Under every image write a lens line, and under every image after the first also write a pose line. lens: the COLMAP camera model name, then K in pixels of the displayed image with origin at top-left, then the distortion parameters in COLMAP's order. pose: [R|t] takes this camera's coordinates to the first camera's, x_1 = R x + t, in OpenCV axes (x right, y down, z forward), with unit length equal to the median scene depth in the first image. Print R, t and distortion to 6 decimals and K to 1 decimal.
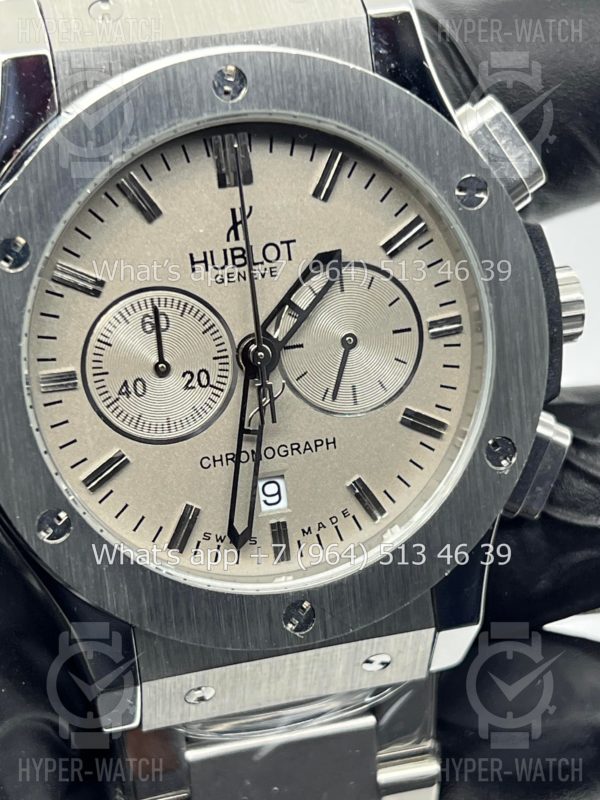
lens RADIAL K [[1939.2, 0, 292.7], [0, 1939.2, 403.2], [0, 0, 1]] dist [0.190605, 0.000000]
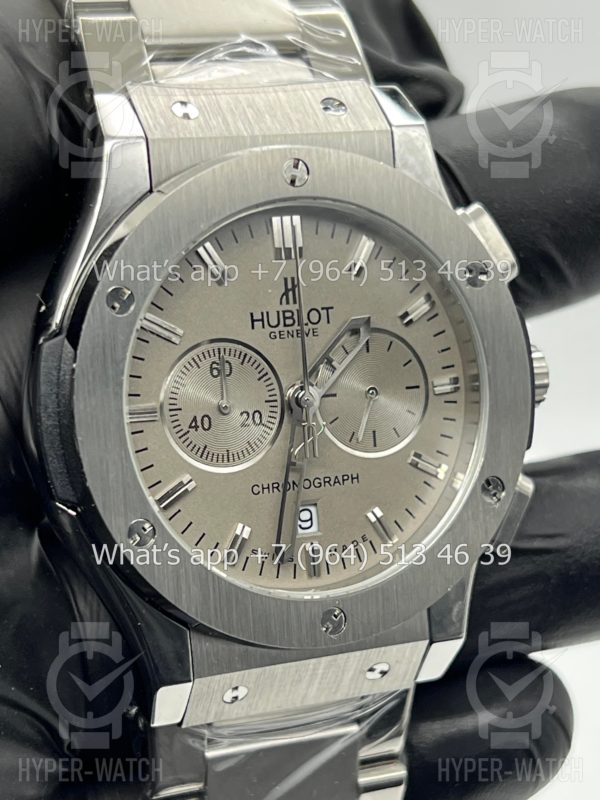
lens RADIAL K [[1939.2, 0, 302.6], [0, 1939.2, 400.7], [0, 0, 1]] dist [0.190605, 0.000000]
pose [[0.980110, 0.038097, 0.194764, -0.249188], [-0.017269, 0.994051, -0.107537, 0.103394], [-0.197702, 0.102034, 0.974937, -0.162994]]
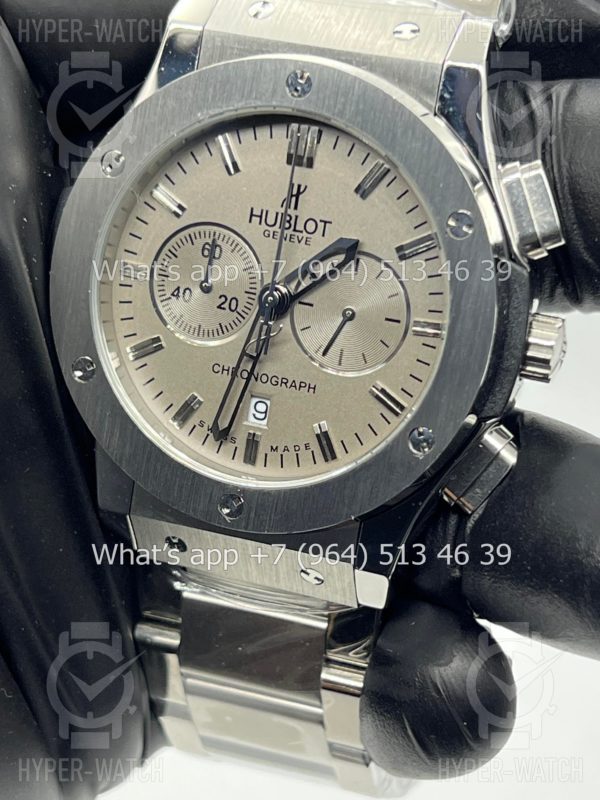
lens RADIAL K [[1939.2, 0, 307.4], [0, 1939.2, 406.6], [0, 0, 1]] dist [0.190605, 0.000000]
pose [[0.817660, 0.327234, -0.473656, 0.615927], [-0.328793, 0.940802, 0.082384, -0.070261], [0.472575, 0.088373, 0.876848, -0.086830]]
